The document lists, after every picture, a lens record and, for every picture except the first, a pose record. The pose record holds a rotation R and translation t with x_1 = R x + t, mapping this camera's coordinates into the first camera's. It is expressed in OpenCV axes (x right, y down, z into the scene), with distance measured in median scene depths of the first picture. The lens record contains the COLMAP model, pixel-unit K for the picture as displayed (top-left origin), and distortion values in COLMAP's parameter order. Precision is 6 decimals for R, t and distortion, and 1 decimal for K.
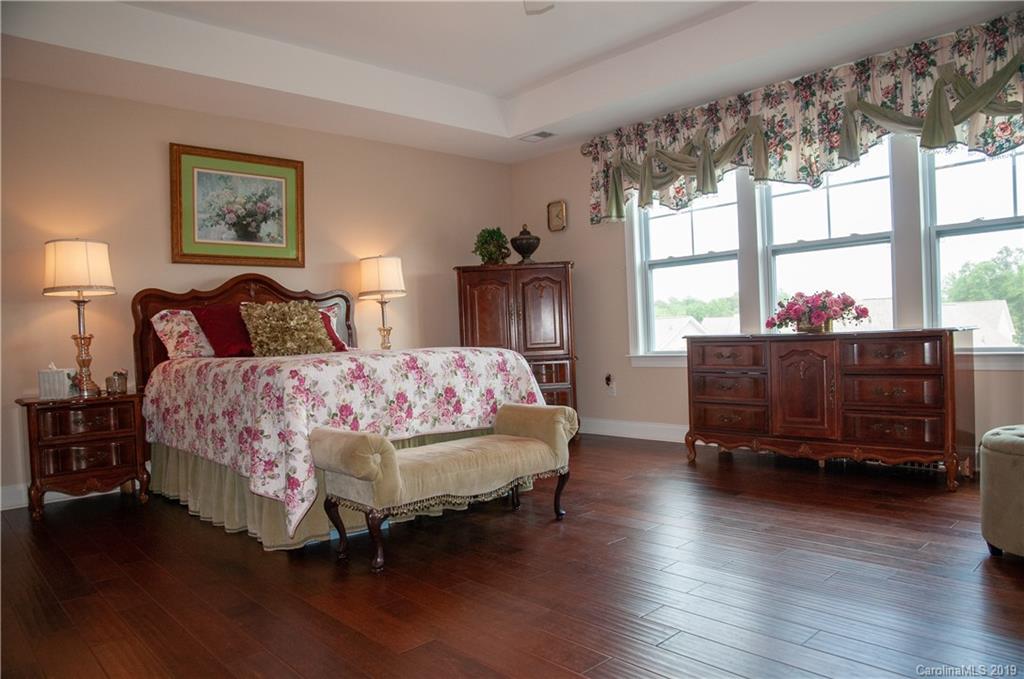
lens RADIAL K [[689.5, 0, 514.5], [0, 689.5, 350.5], [0, 0, 1]] dist [-0.131634, 0.086271]
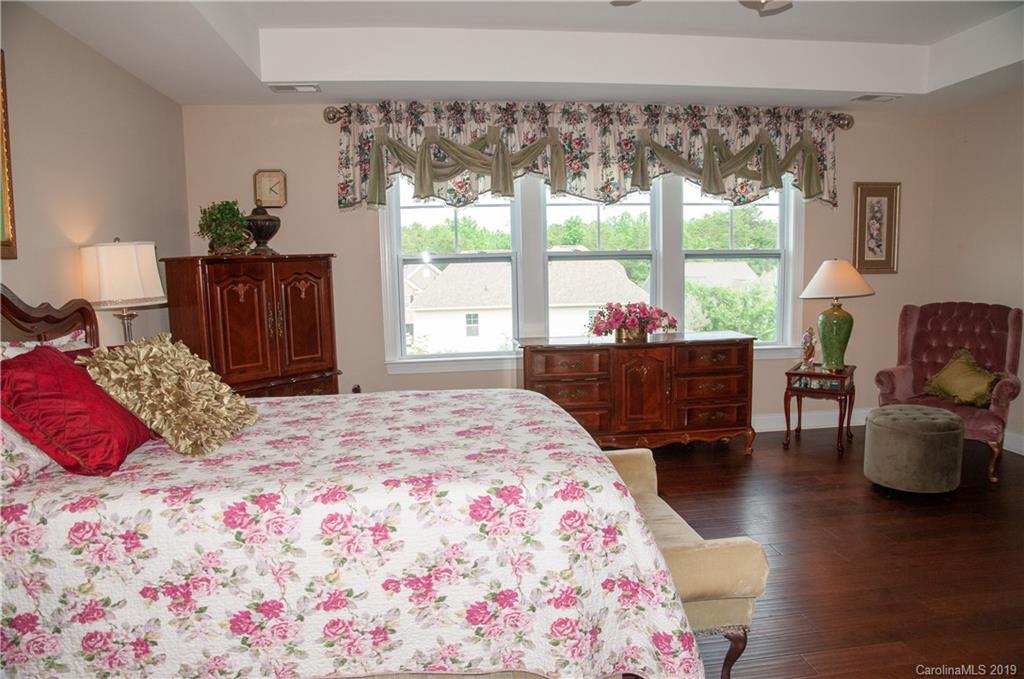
lens RADIAL K [[689.5, 0, 514.5], [0, 689.5, 350.5], [0, 0, 1]] dist [-0.131634, 0.086271]
pose [[0.584532, -0.075732, 0.807828, -0.547251], [0.017215, 0.996568, 0.080970, -0.092357], [-0.811188, -0.033423, 0.583830, 0.421017]]
